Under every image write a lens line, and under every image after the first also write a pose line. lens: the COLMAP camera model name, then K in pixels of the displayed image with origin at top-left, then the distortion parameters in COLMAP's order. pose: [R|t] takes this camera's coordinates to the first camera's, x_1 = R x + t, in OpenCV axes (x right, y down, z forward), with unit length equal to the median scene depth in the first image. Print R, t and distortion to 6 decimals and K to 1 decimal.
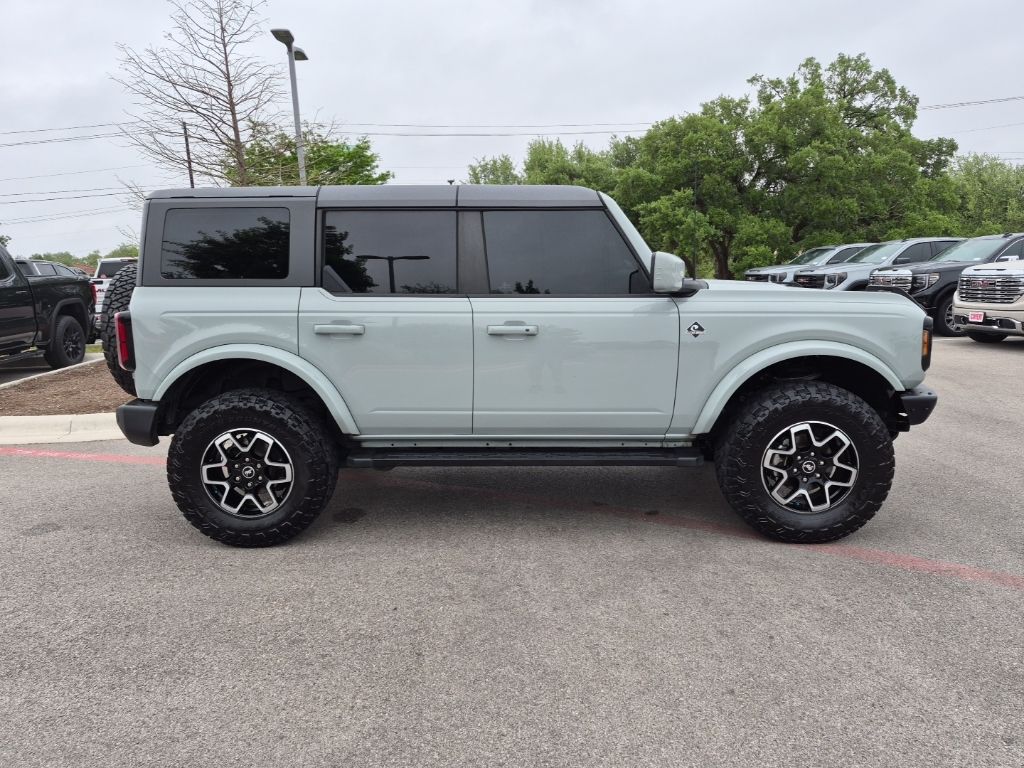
lens RADIAL K [[709.1, 0, 506.0], [0, 709.1, 388.3], [0, 0, 1]] dist [0.100244, -0.101868]
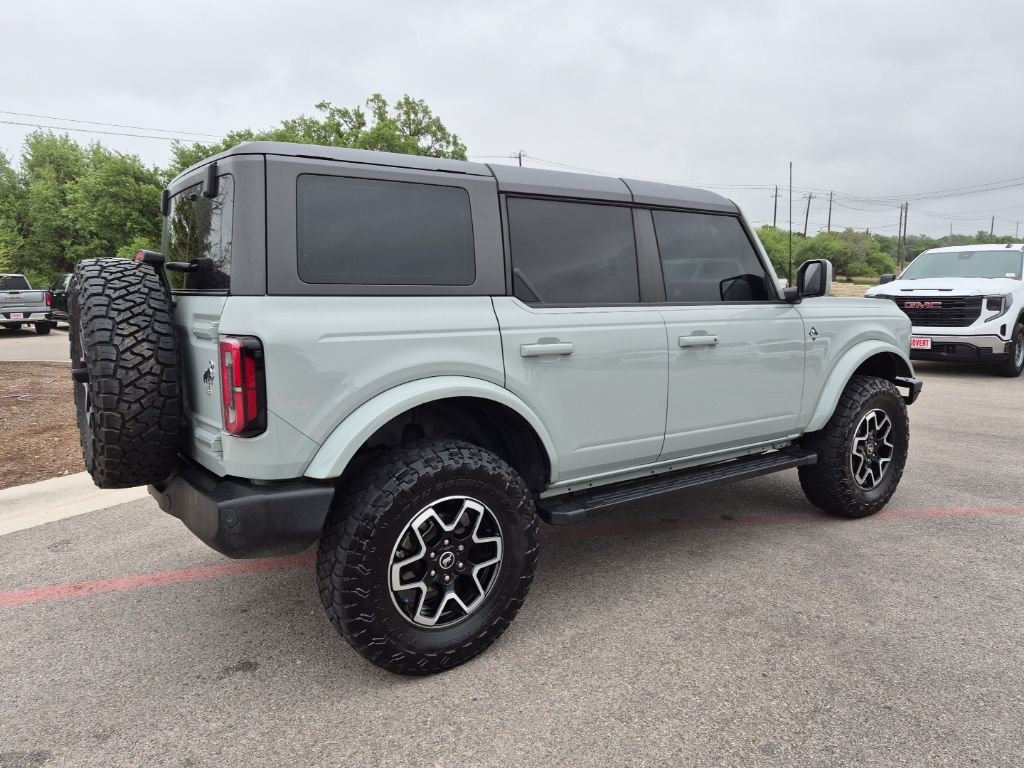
lens RADIAL K [[721.6, 0, 512.0], [0, 721.6, 384.0], [0, 0, 1]] dist [0.101659, -0.123584]
pose [[0.789278, -0.073587, 0.609611, -0.734527], [0.098609, 0.995098, -0.007553, -0.042079], [-0.606067, 0.066075, 0.792665, 0.397307]]
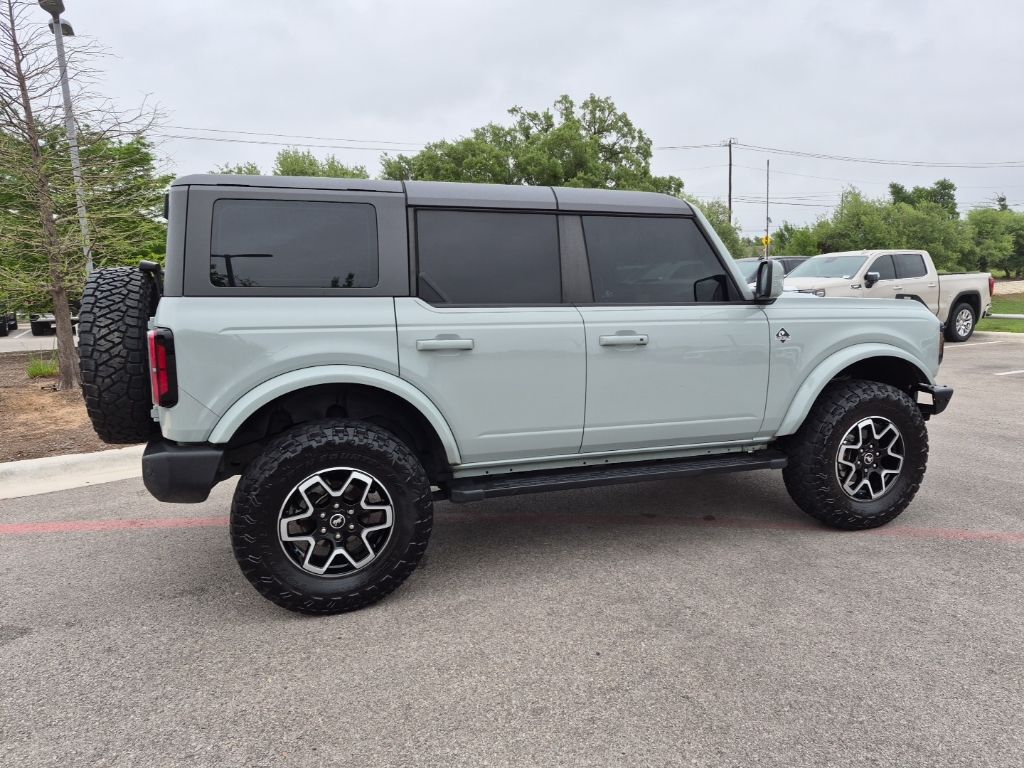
lens RADIAL K [[721.6, 0, 512.0], [0, 721.6, 384.0], [0, 0, 1]] dist [0.101659, -0.123584]
pose [[0.931495, -0.045388, 0.360910, -0.471880], [0.057821, 0.998045, -0.023721, -0.008530], [-0.359128, 0.042964, 0.932299, 0.147096]]
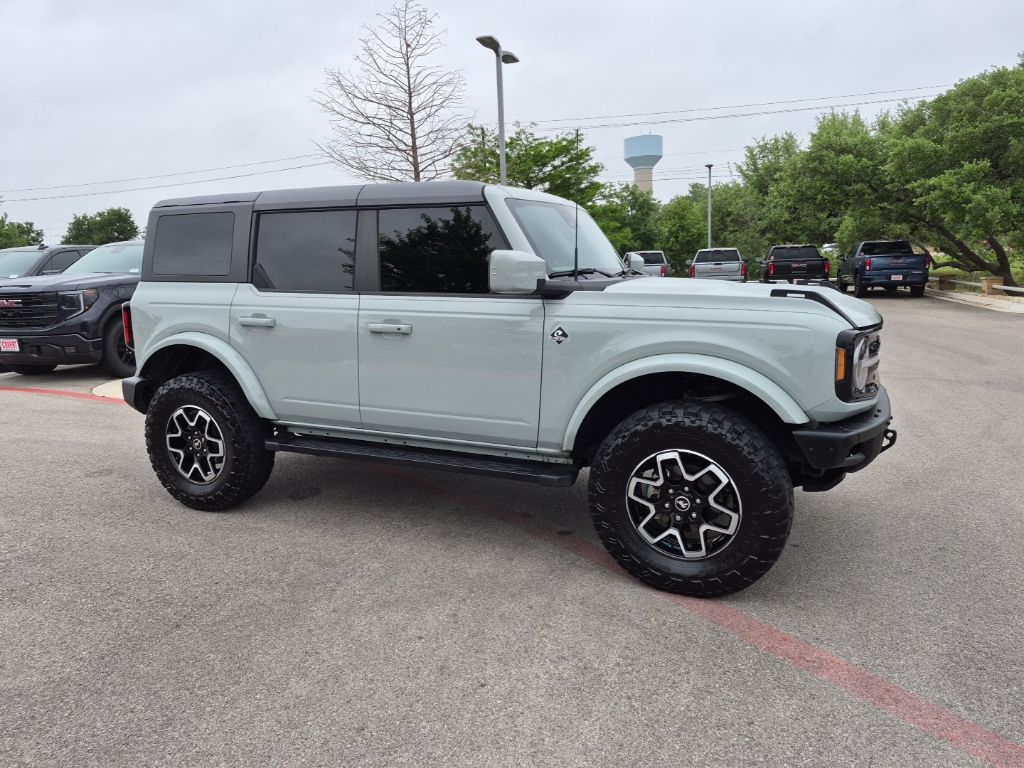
lens RADIAL K [[709.4, 0, 497.4], [0, 709.4, 380.3], [0, 0, 1]] dist [0.098648, -0.087439]
pose [[0.913811, 0.064738, -0.400948, 0.538453], [-0.063609, 0.997844, 0.016143, -0.033875], [0.401128, 0.010753, 0.915959, 0.141412]]
